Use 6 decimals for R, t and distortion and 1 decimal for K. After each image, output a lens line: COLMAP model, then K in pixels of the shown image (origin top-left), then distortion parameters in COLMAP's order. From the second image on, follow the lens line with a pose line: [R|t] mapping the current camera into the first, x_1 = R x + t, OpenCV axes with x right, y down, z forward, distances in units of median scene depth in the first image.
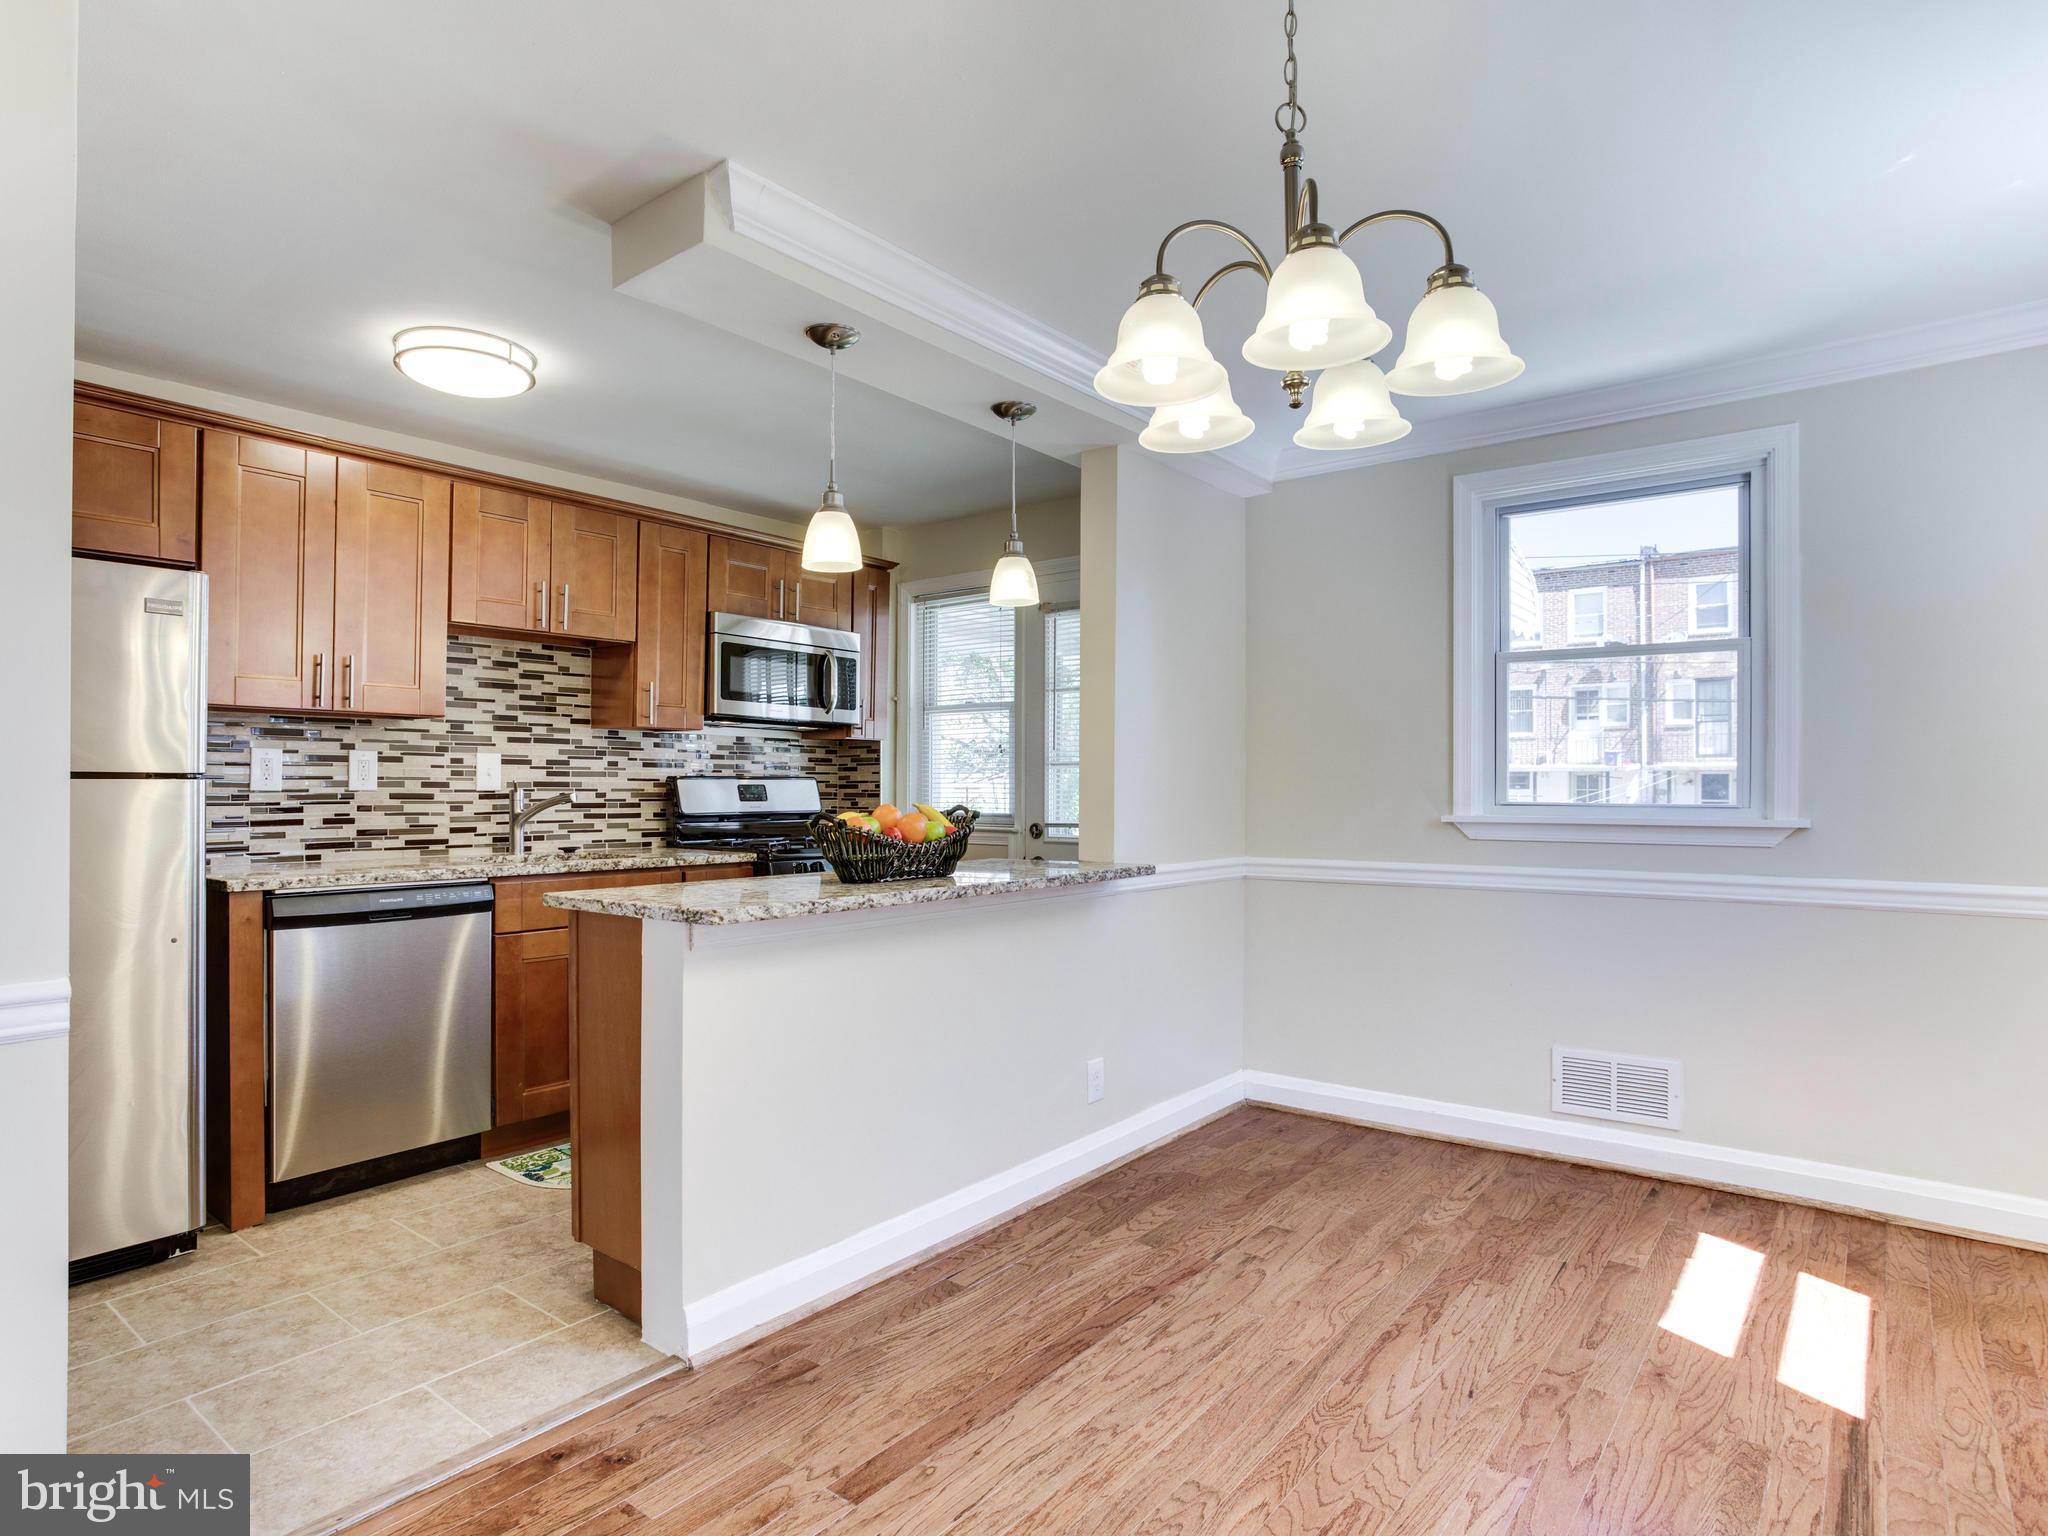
lens RADIAL K [[1120.0, 0, 999.9], [0, 1120.0, 769.2], [0, 0, 1]] dist [-0.053171, 0.034352]
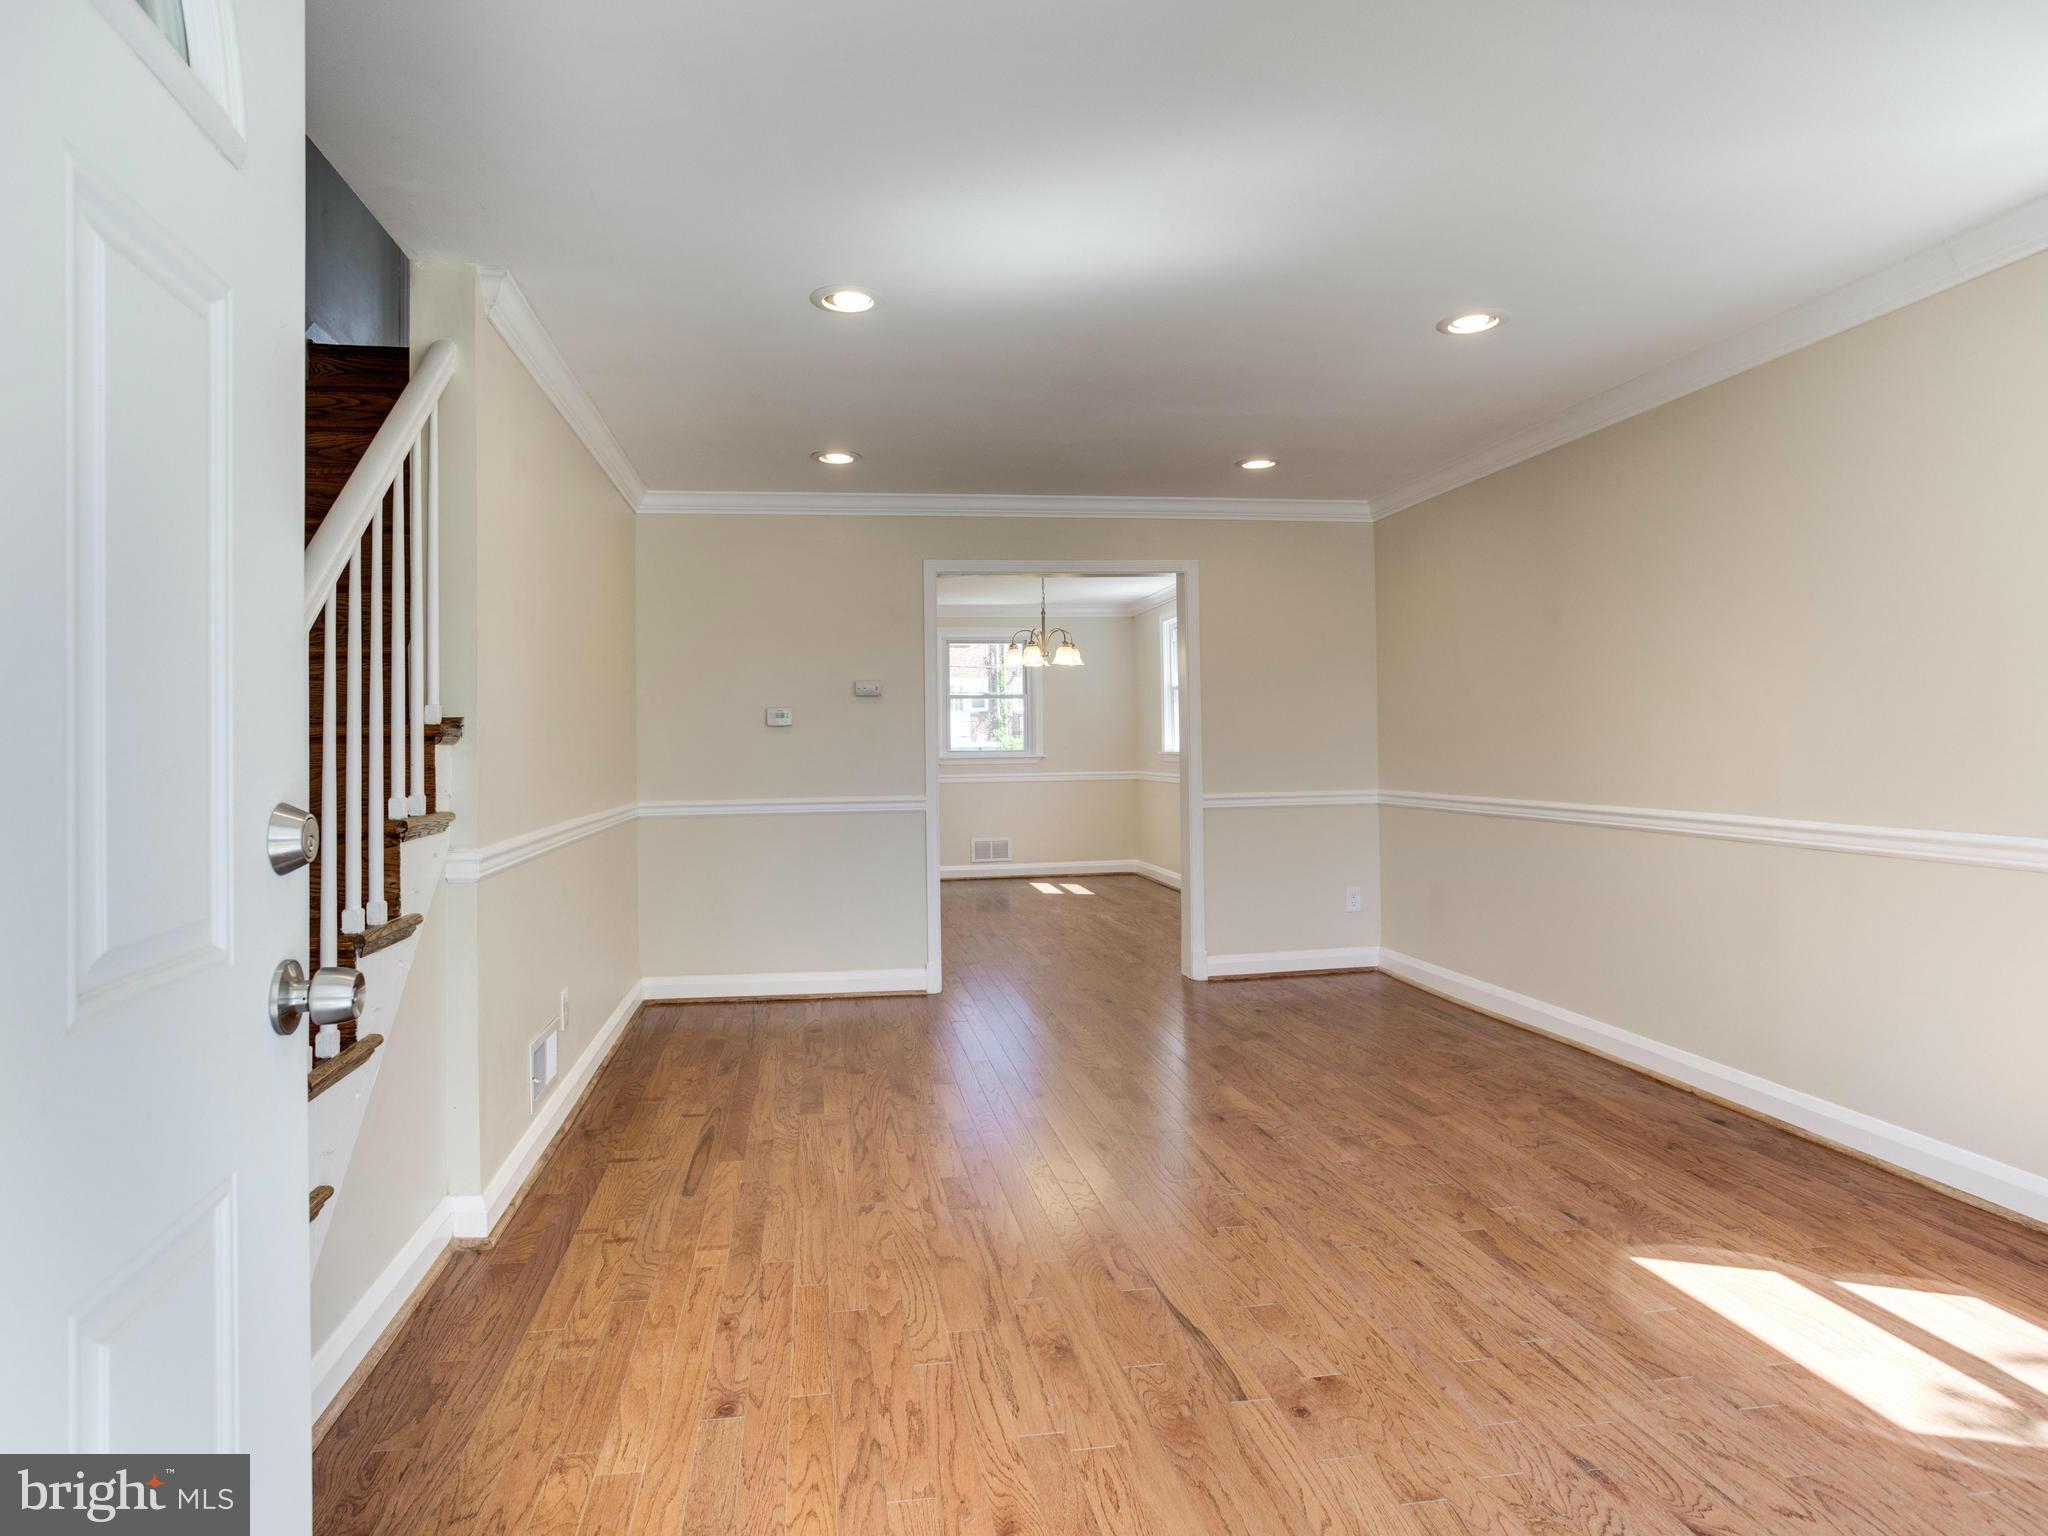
lens RADIAL K [[1142.9, 0, 965.6], [0, 1142.9, 722.3], [0, 0, 1]] dist [-0.055678, 0.035321]
pose [[0.687898, 0.004538, 0.725793, -1.404055], [0.003157, 0.999952, -0.009245, -0.013765], [-0.725800, 0.008651, 0.687851, -0.857763]]
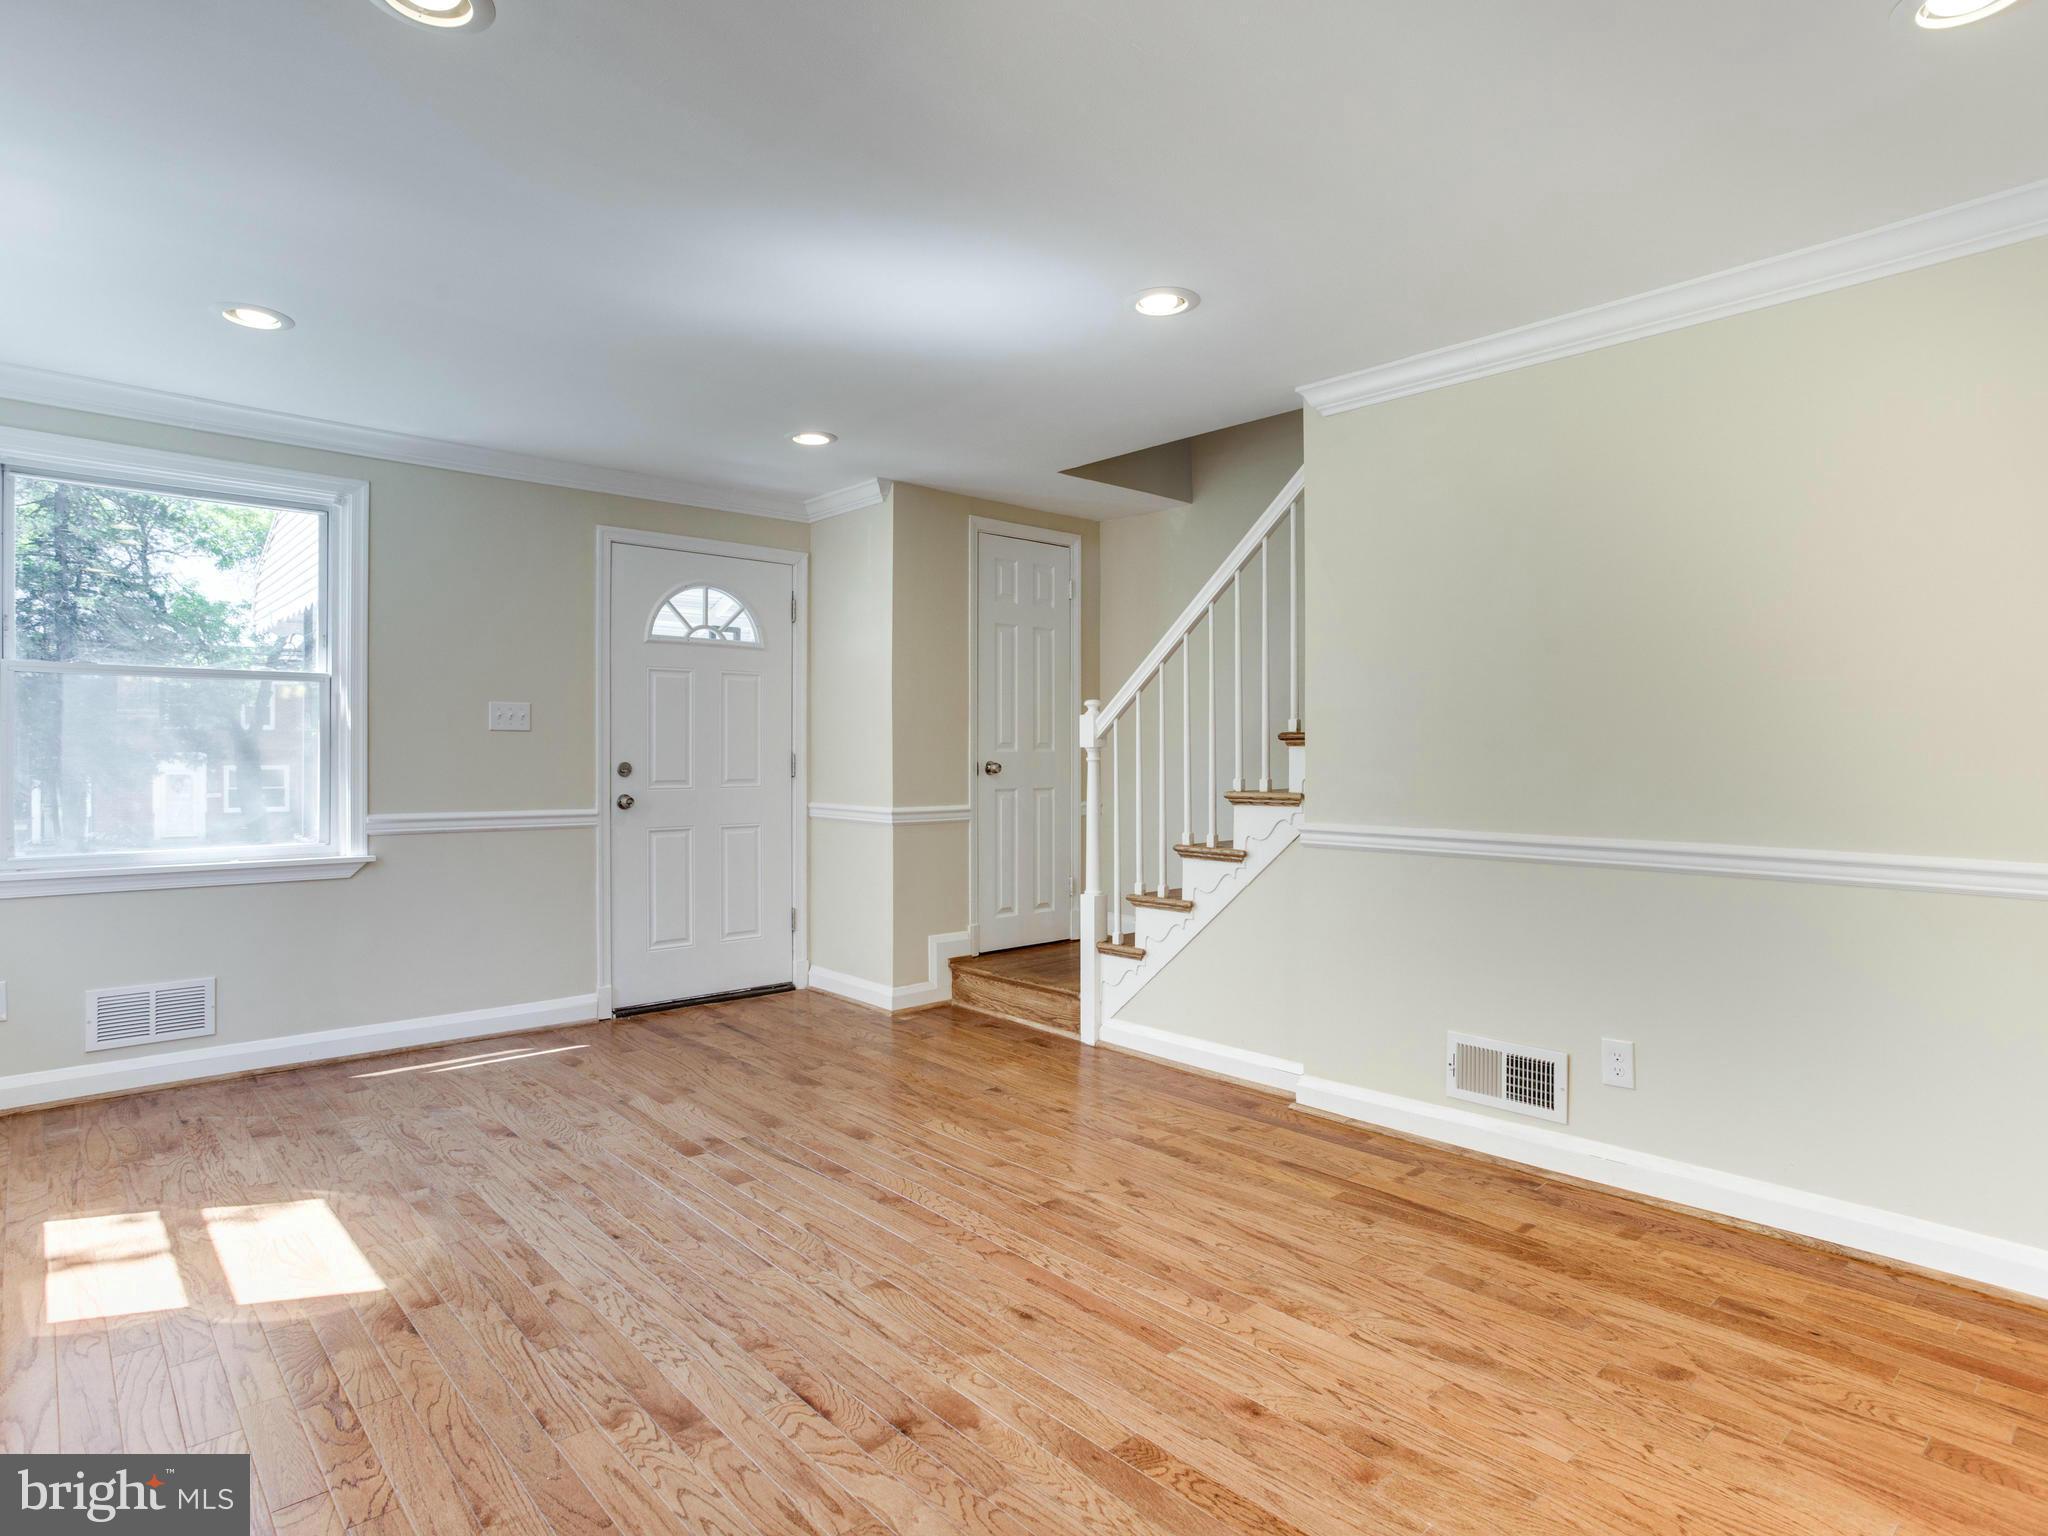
lens RADIAL K [[1120.0, 0, 999.9], [0, 1120.0, 769.2], [0, 0, 1]] dist [-0.053171, 0.034352]
pose [[-0.164108, 0.012994, -0.986357, -0.142795], [0.014861, 0.999832, 0.010699, -0.000416], [0.986330, -0.012903, -0.164274, -0.258304]]
